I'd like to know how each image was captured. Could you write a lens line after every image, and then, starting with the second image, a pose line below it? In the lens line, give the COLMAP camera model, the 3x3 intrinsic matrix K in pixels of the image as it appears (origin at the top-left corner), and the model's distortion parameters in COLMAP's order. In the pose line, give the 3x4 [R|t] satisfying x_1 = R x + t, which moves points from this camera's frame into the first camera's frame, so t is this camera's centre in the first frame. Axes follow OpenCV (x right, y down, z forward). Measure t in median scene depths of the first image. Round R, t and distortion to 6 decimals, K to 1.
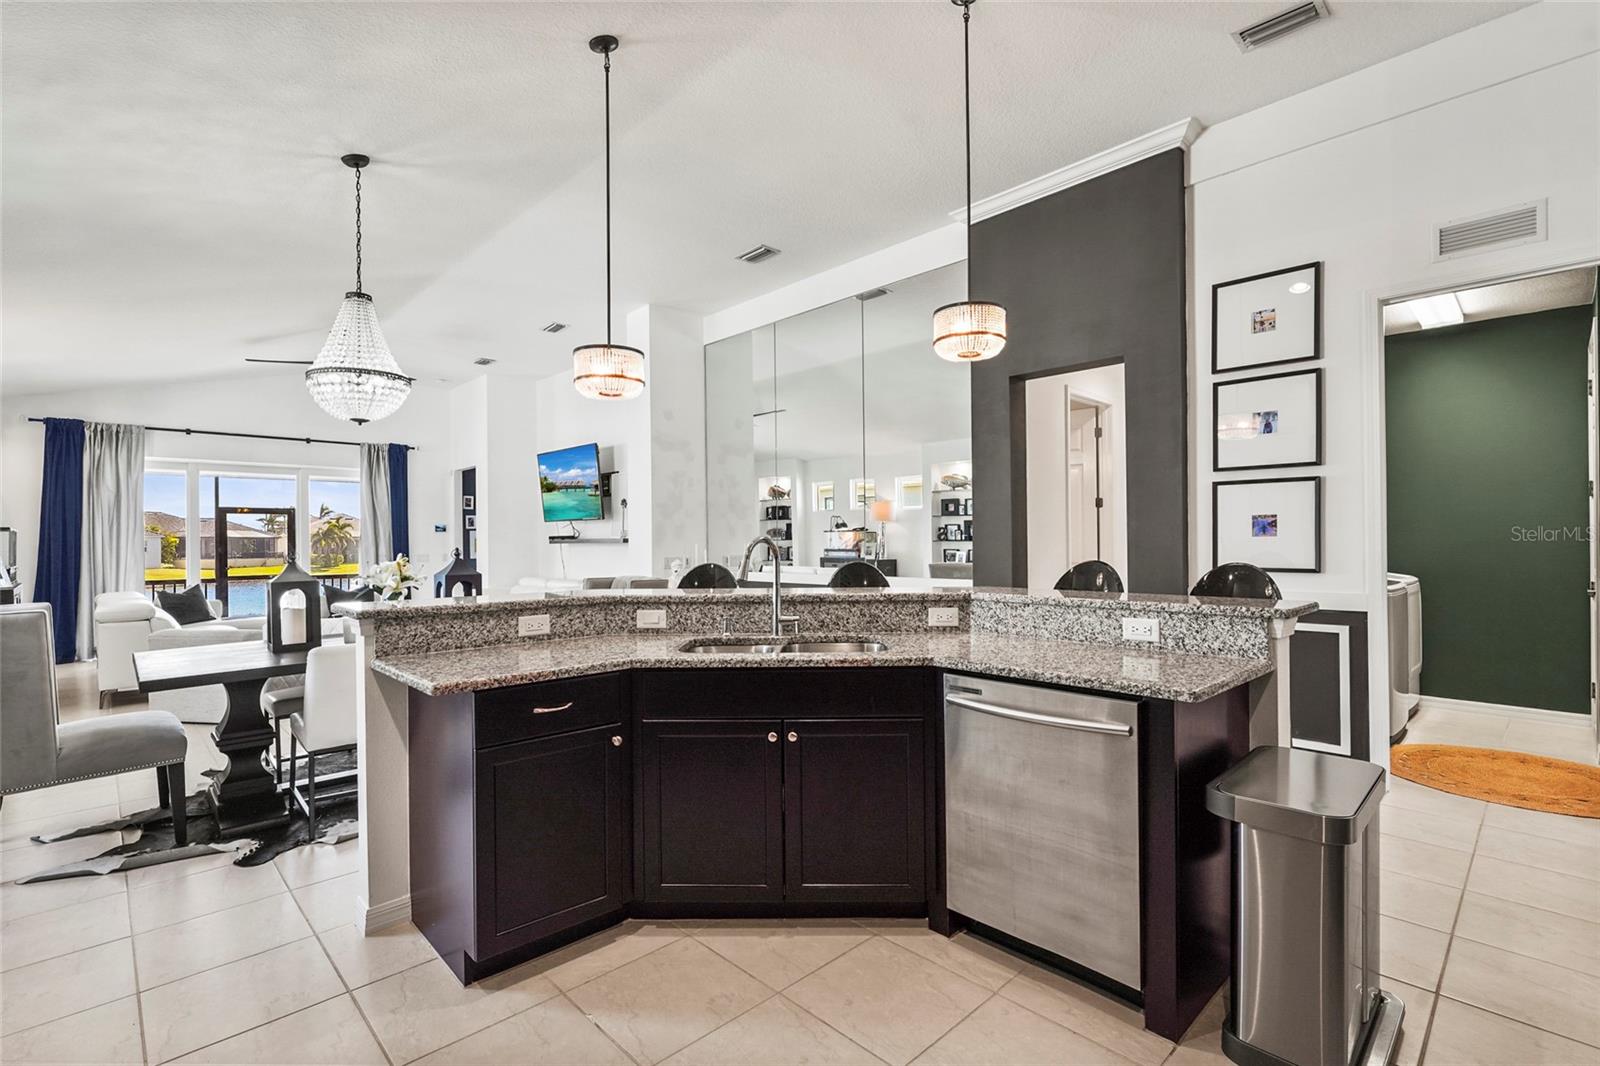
lens RADIAL K [[727.7, 0, 800.0], [0, 727.7, 533.0], [0, 0, 1]] dist [-0.000377, -0.000040]
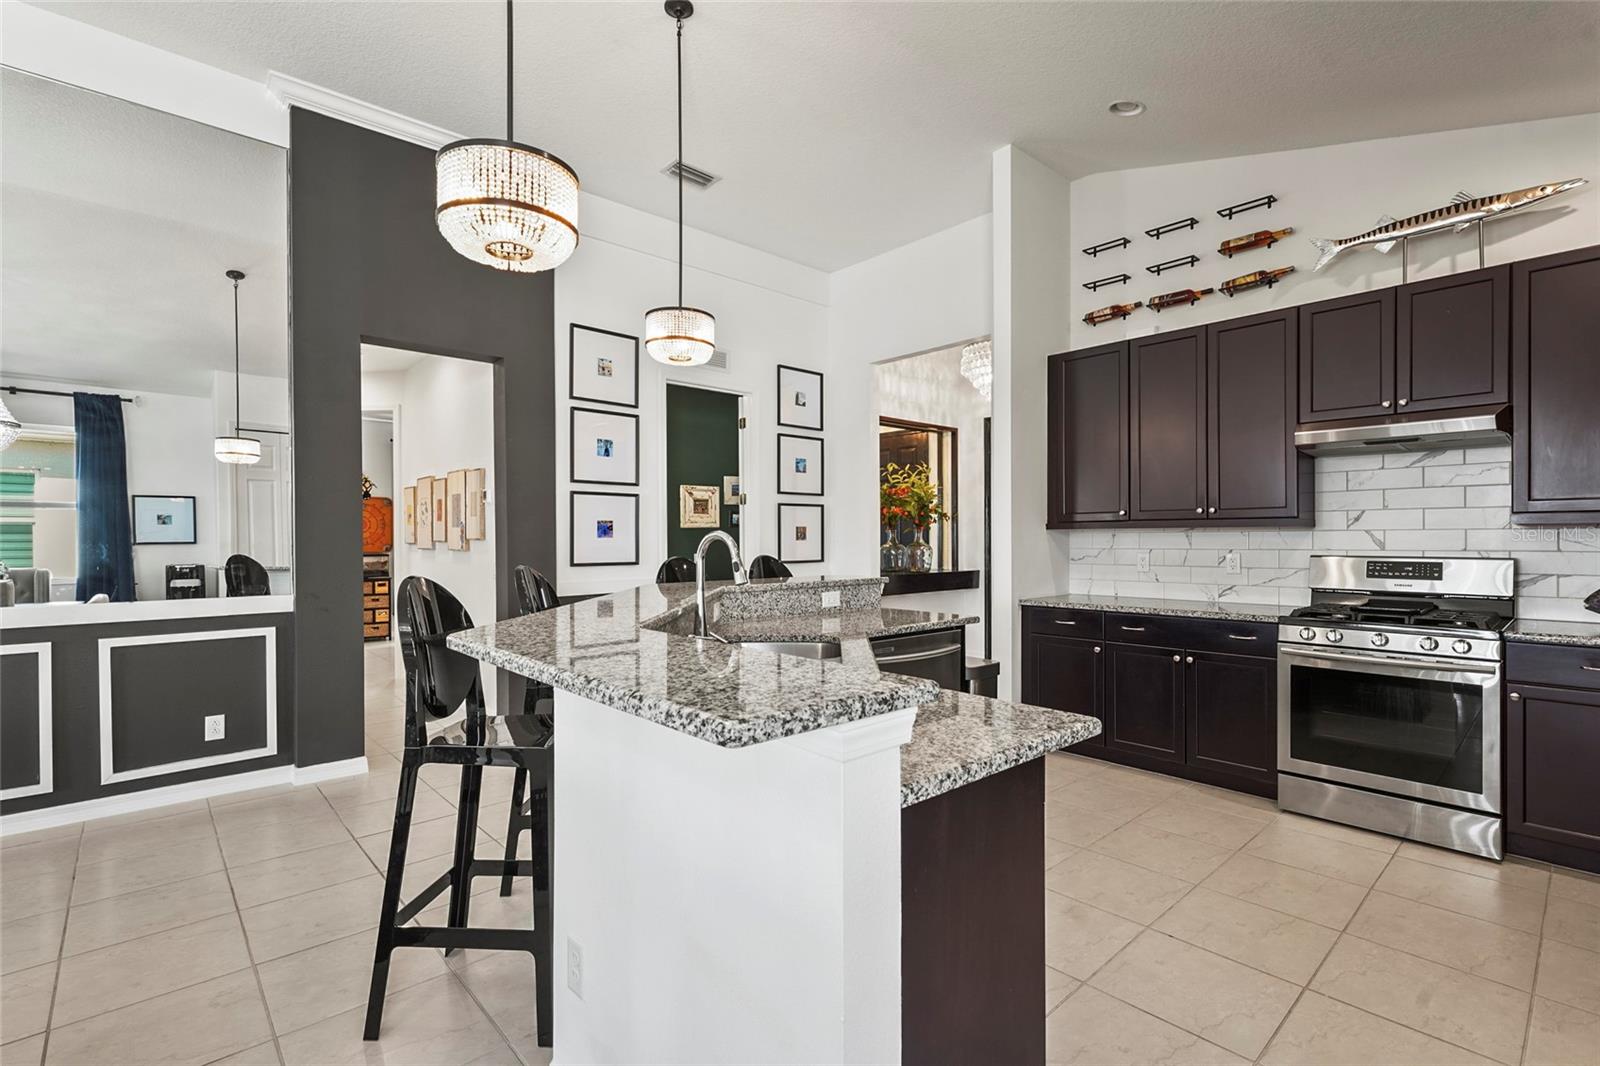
lens RADIAL K [[738.7, 0, 796.1], [0, 738.7, 540.4], [0, 0, 1]] dist [-0.001819, -0.000239]
pose [[0.037917, 0.002624, 0.999277, -0.609962], [-0.008124, 0.999964, -0.002318, 0.009413], [-0.999248, -0.008031, 0.037937, 0.592118]]
